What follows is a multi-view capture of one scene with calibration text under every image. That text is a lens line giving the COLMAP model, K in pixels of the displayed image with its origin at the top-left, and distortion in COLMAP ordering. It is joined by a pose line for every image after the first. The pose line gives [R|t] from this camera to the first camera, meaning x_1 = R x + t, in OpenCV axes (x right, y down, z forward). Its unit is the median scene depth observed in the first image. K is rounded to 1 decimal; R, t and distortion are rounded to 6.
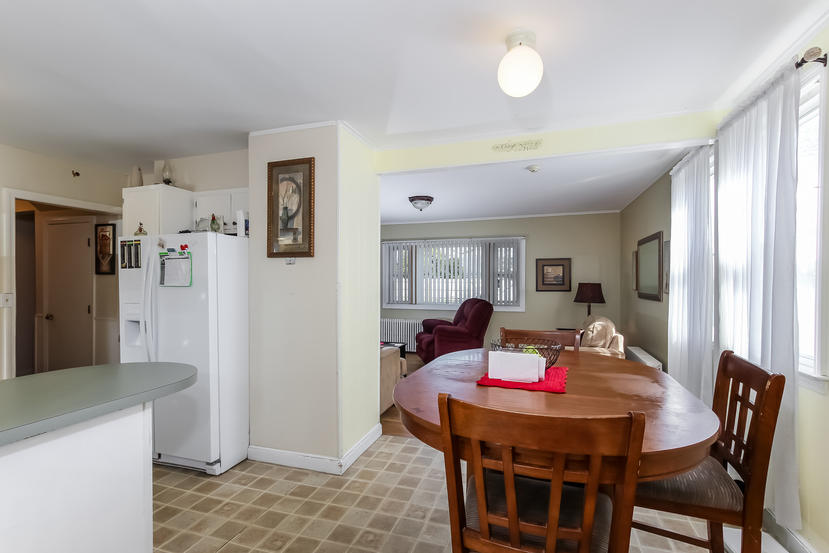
lens RADIAL K [[399.1, 0, 410.6], [0, 399.1, 281.8], [0, 0, 1]] dist [0.007069, 0.000428]
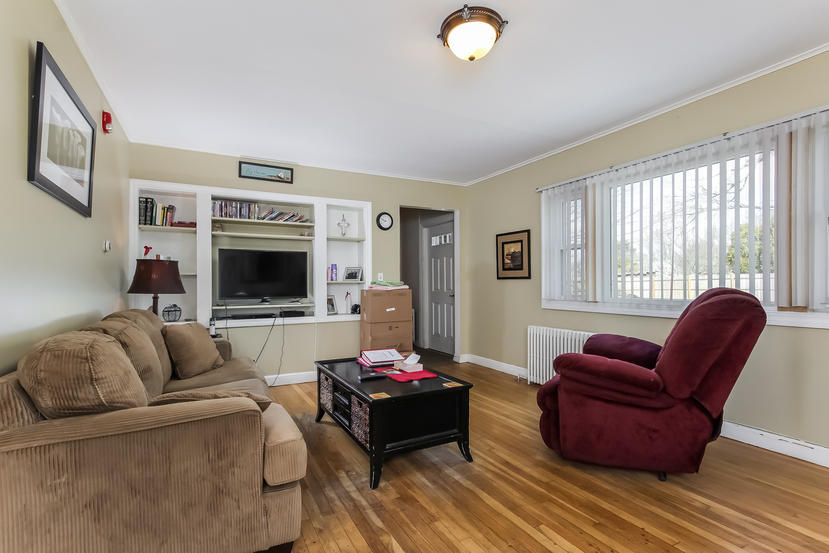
lens RADIAL K [[399.1, 0, 414.7], [0, 399.1, 282.7], [0, 0, 1]] dist [0.007069, 0.000428]
pose [[0.738749, -0.006747, -0.673947, 0.388966], [0.005504, 0.999977, -0.003978, 0.072534], [0.673958, -0.000771, 0.738769, 1.072220]]
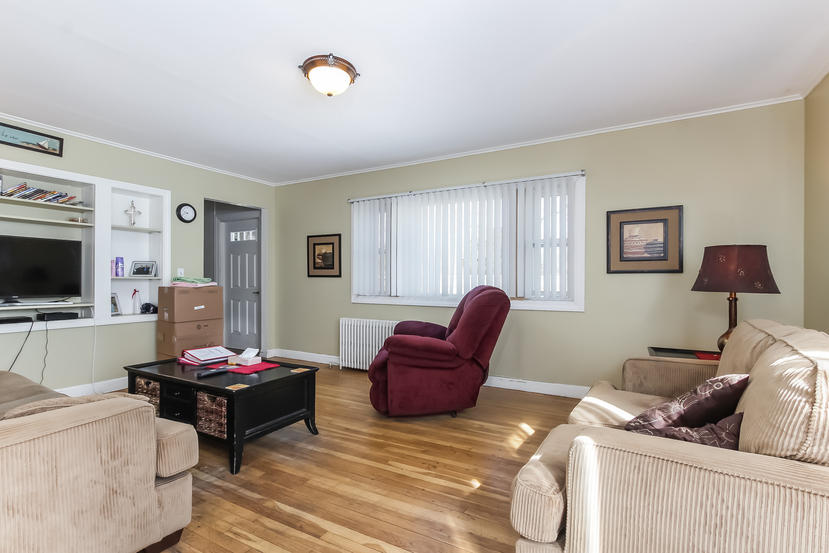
lens RADIAL K [[399.1, 0, 408.1], [0, 399.1, 279.0], [0, 0, 1]] dist [0.007069, 0.000428]
pose [[0.980580, 0.001635, -0.196114, 0.325545], [-0.002583, 0.999986, -0.004574, 0.069711], [0.196104, 0.004992, 0.980570, 0.878844]]
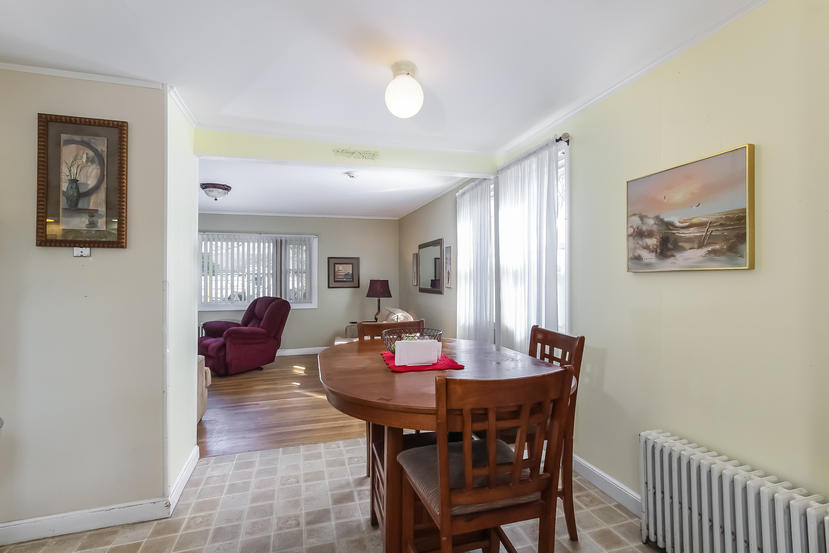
lens RADIAL K [[399.1, 0, 410.8], [0, 399.1, 270.6], [0, 0, 1]] dist [0.007069, 0.000428]
pose [[0.817028, 0.007693, 0.576547, -0.229613], [0.004845, 0.999784, -0.020206, -0.000110], [-0.576578, 0.019303, 0.816814, 0.035410]]
